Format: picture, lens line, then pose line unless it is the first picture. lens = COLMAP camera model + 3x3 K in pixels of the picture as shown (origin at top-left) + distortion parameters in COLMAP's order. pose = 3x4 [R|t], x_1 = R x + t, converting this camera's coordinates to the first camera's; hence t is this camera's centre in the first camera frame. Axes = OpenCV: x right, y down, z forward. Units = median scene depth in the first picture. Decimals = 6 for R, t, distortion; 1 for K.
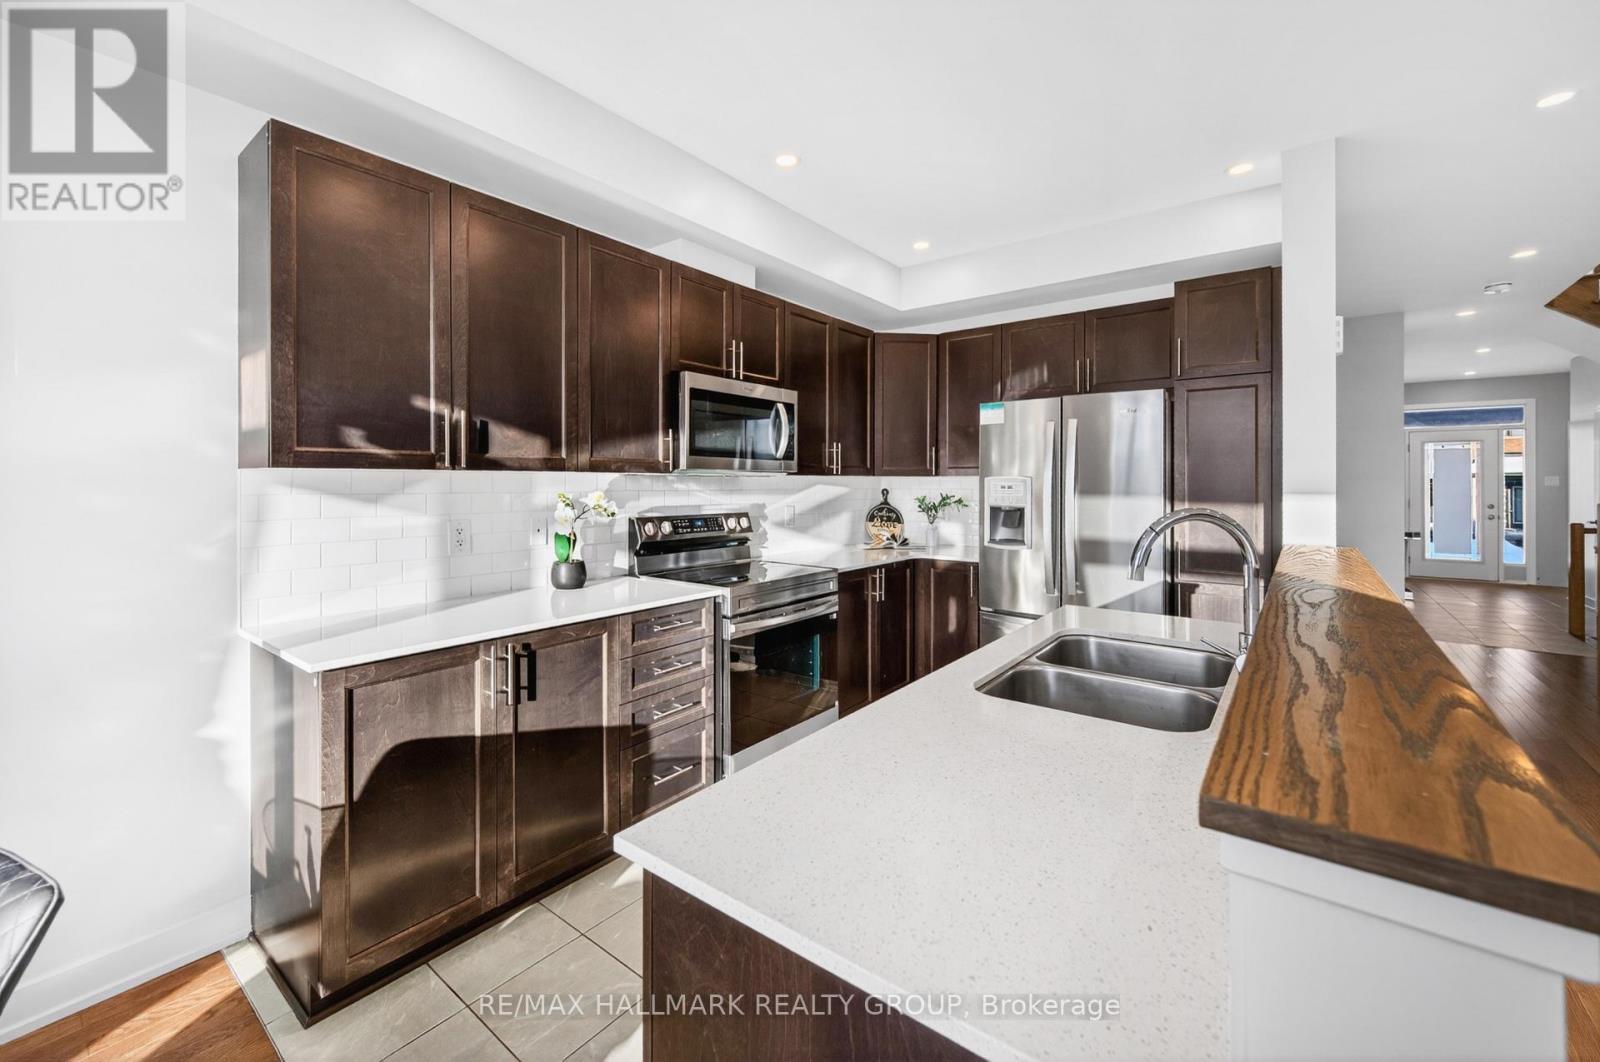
lens RADIAL K [[638.7, 0, 800.3], [0, 638.7, 481.5], [0, 0, 1]] dist [-0.002051, 0.000080]
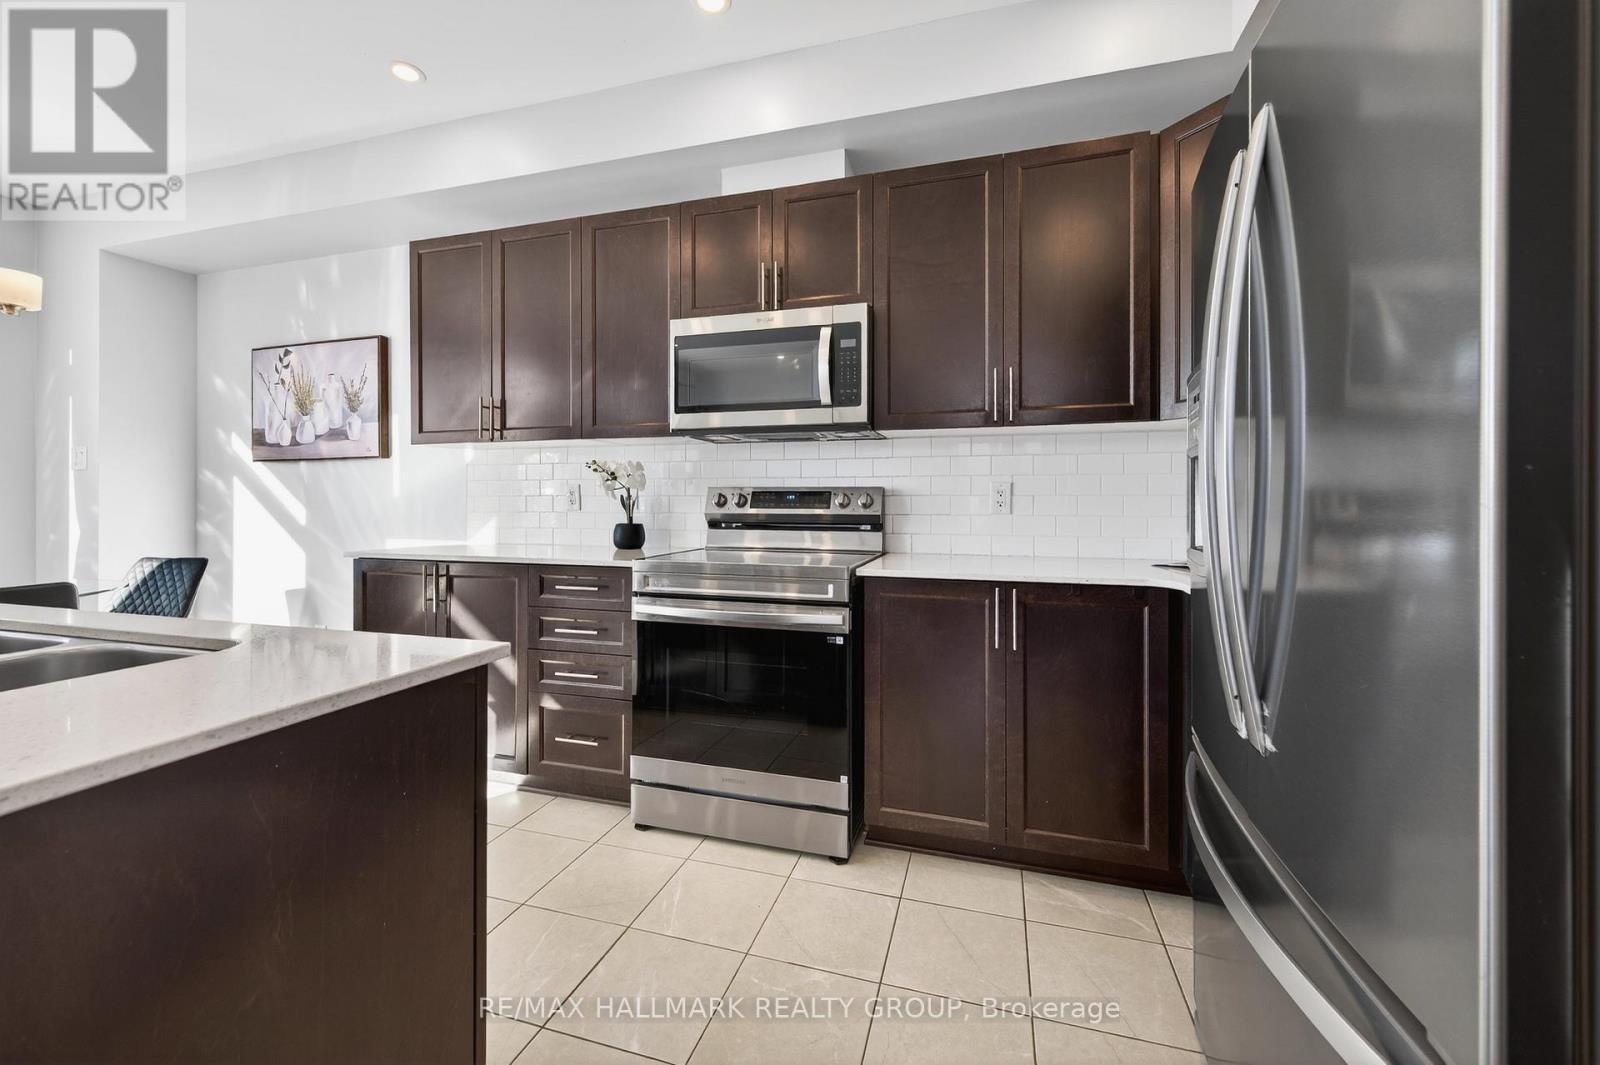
lens RADIAL K [[638.7, 0, 805.0], [0, 638.7, 501.0], [0, 0, 1]] dist [-0.002051, 0.000080]
pose [[0.365326, 0.001732, -0.930878, 0.644718], [0.003150, 0.999990, 0.003097, 0.071604], [0.930874, -0.004064, 0.365317, 0.751079]]
